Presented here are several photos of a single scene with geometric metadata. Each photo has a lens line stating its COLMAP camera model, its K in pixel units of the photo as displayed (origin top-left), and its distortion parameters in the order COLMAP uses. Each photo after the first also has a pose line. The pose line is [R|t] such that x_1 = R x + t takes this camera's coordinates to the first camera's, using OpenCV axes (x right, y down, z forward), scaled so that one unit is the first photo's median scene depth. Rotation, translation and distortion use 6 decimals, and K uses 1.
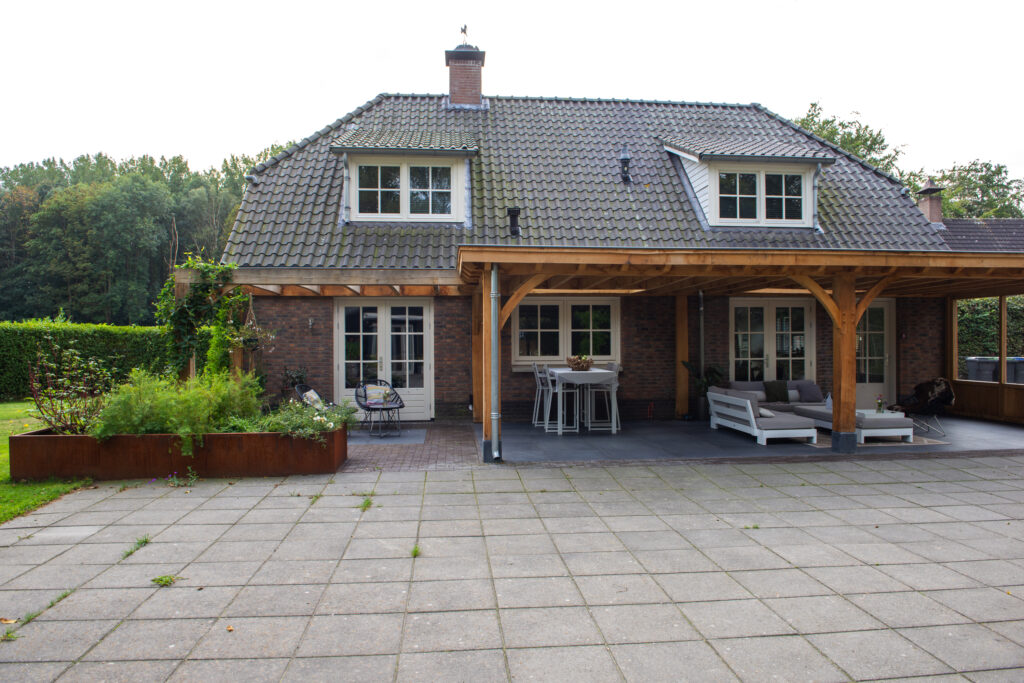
lens RADIAL K [[697.3, 0, 512.7], [0, 697.3, 344.7], [0, 0, 1]] dist [-0.044838, -0.006339]
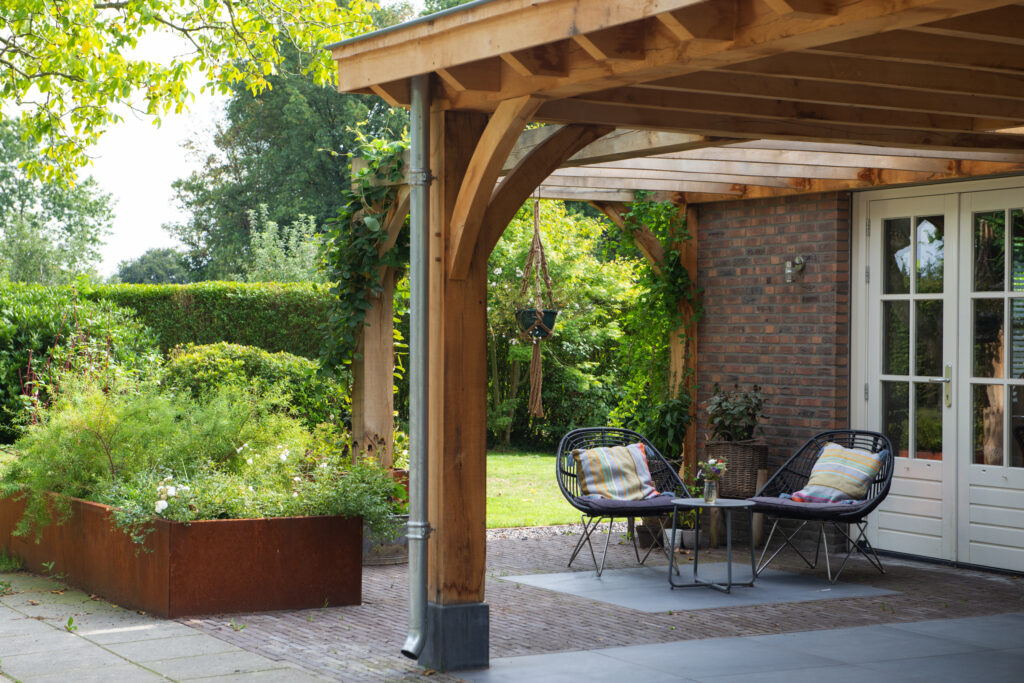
lens RADIAL K [[1957.5, 0, 512.0], [0, 1957.5, 341.5], [0, 0, 1]] dist [0.086711, 0.015740]
pose [[0.396686, 0.010791, -0.917891, 0.587788], [-0.011844, 0.999908, 0.006636, 0.002080], [0.917878, 0.008239, 0.396777, 0.442567]]
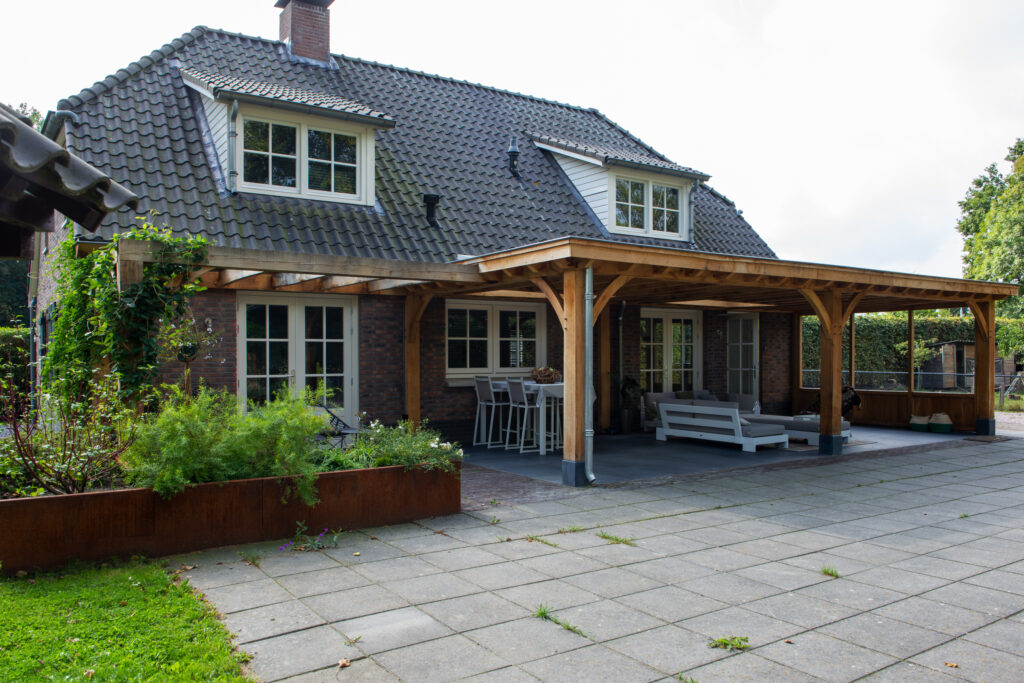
lens RADIAL K [[787.2, 0, 500.9], [0, 787.2, 368.2], [0, 0, 1]] dist [-0.040816, -0.002603]
pose [[0.881176, -0.004576, 0.472766, -0.401921], [-0.000523, 0.999943, 0.010653, 0.006196], [-0.472787, -0.009634, 0.881124, 0.116109]]
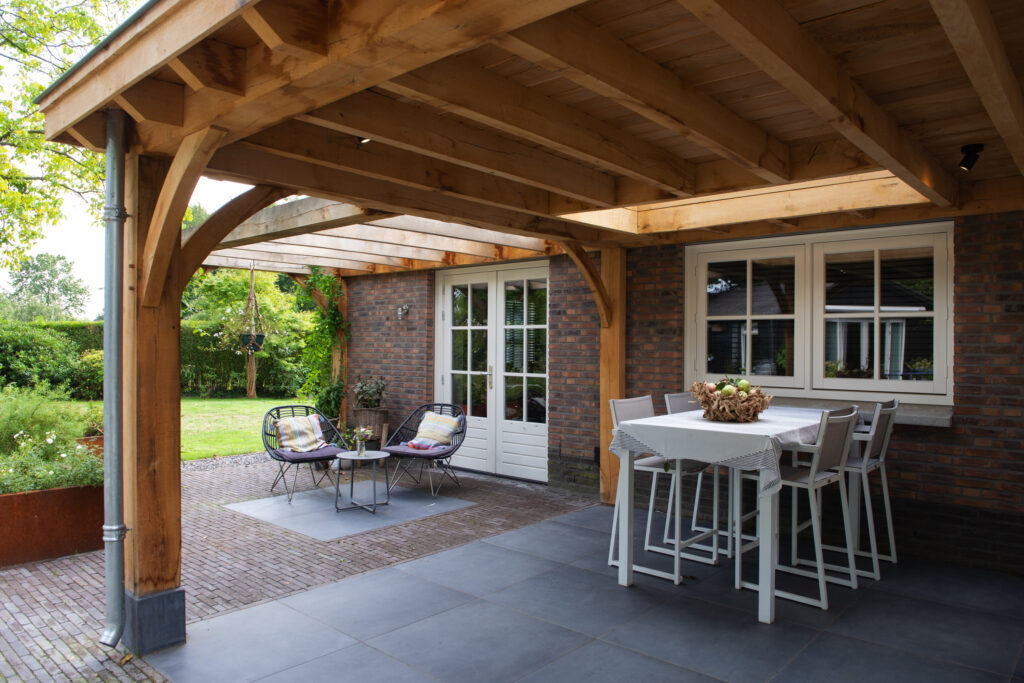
lens RADIAL K [[697.3, 0, 512.7], [0, 697.3, 344.7], [0, 0, 1]] dist [-0.044838, -0.006339]
pose [[0.683503, 0.009025, -0.729892, 0.263504], [-0.012199, 0.999925, 0.000941, -0.001709], [0.729846, 0.008261, 0.683562, 0.606686]]
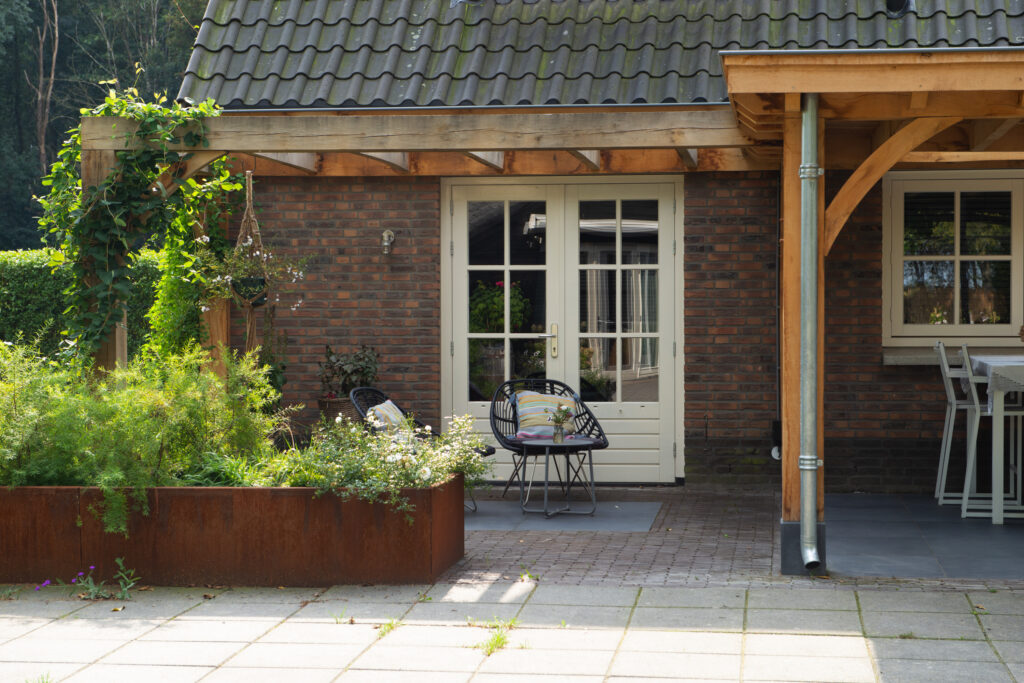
lens RADIAL K [[1957.5, 0, 512.0], [0, 1957.5, 341.5], [0, 0, 1]] dist [0.086711, 0.015740]
pose [[0.974728, 0.006948, -0.223285, 0.042340], [-0.002513, 0.999794, 0.020142, 0.004562], [0.223379, -0.019072, 0.974545, -0.120377]]
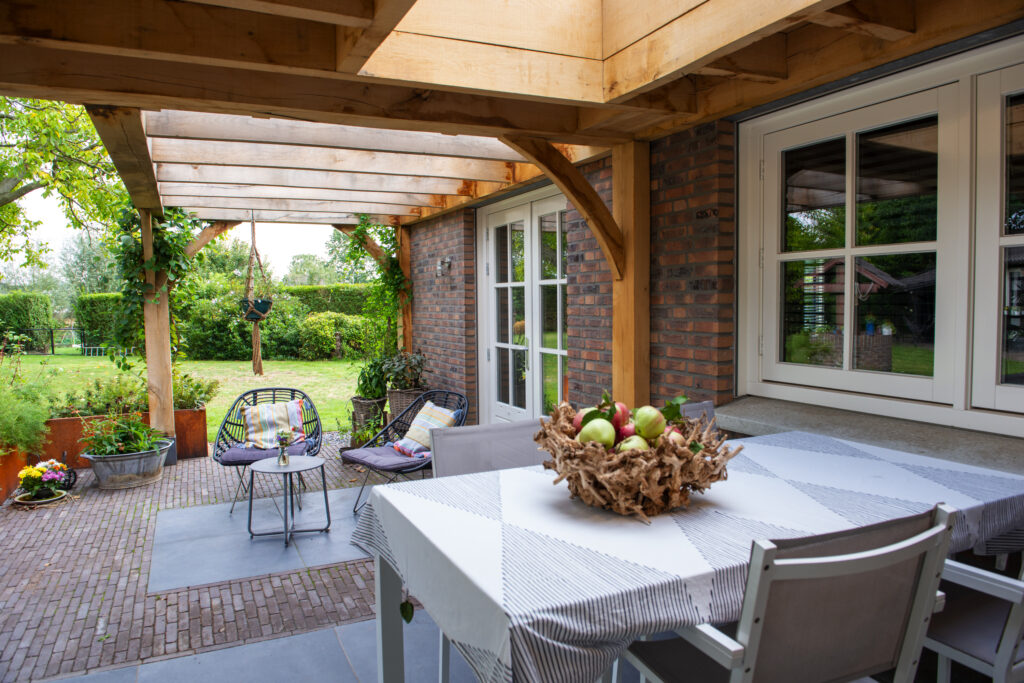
lens RADIAL K [[702.5, 0, 516.3], [0, 702.5, 344.1], [0, 0, 1]] dist [-0.048201, -0.003448]
pose [[0.349747, 0.058220, -0.935033, 0.211062], [0.006141, 0.997903, 0.064432, -0.006573], [0.936824, -0.028277, 0.348656, 0.848762]]
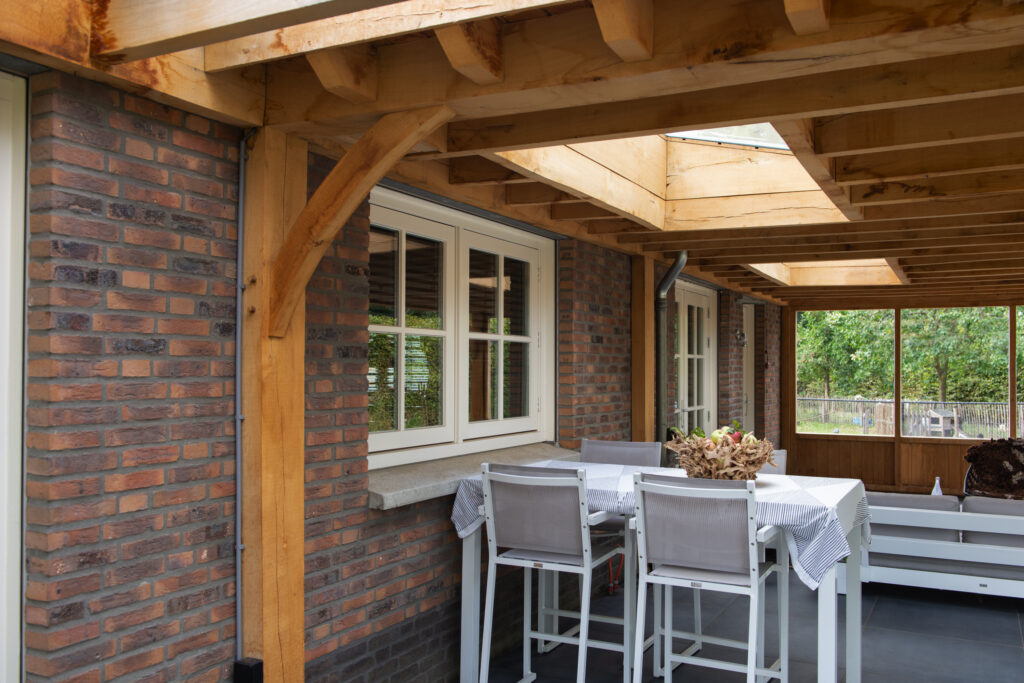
lens RADIAL K [[876.5, 0, 516.3], [0, 876.5, 357.4], [0, 0, 1]] dist [-0.012677, -0.003821]
pose [[0.538881, 0.017596, 0.842198, -0.216452], [-0.003726, 0.999822, -0.018505, -0.004794], [-0.842374, 0.006834, 0.538850, 0.811761]]
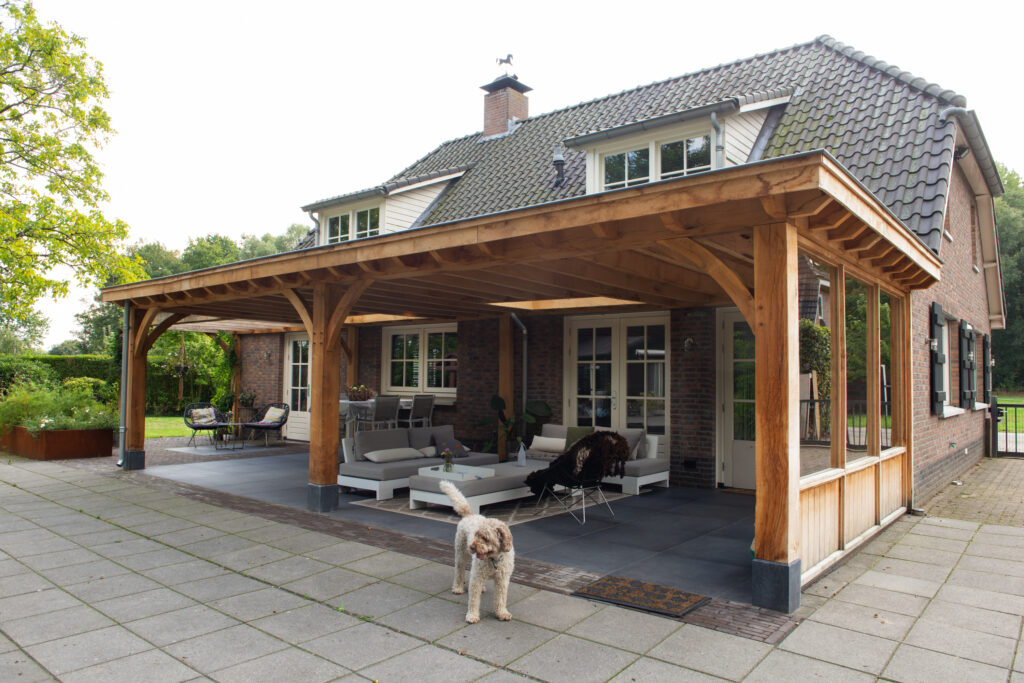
lens RADIAL K [[706.9, 0, 508.0], [0, 706.9, 344.4], [0, 0, 1]] dist [-0.047811, -0.002955]
pose [[0.712396, -0.022032, -0.701432, 0.854333], [-0.017888, 0.998612, -0.049534, 0.003642], [0.701550, 0.047835, 0.711013, 0.410455]]
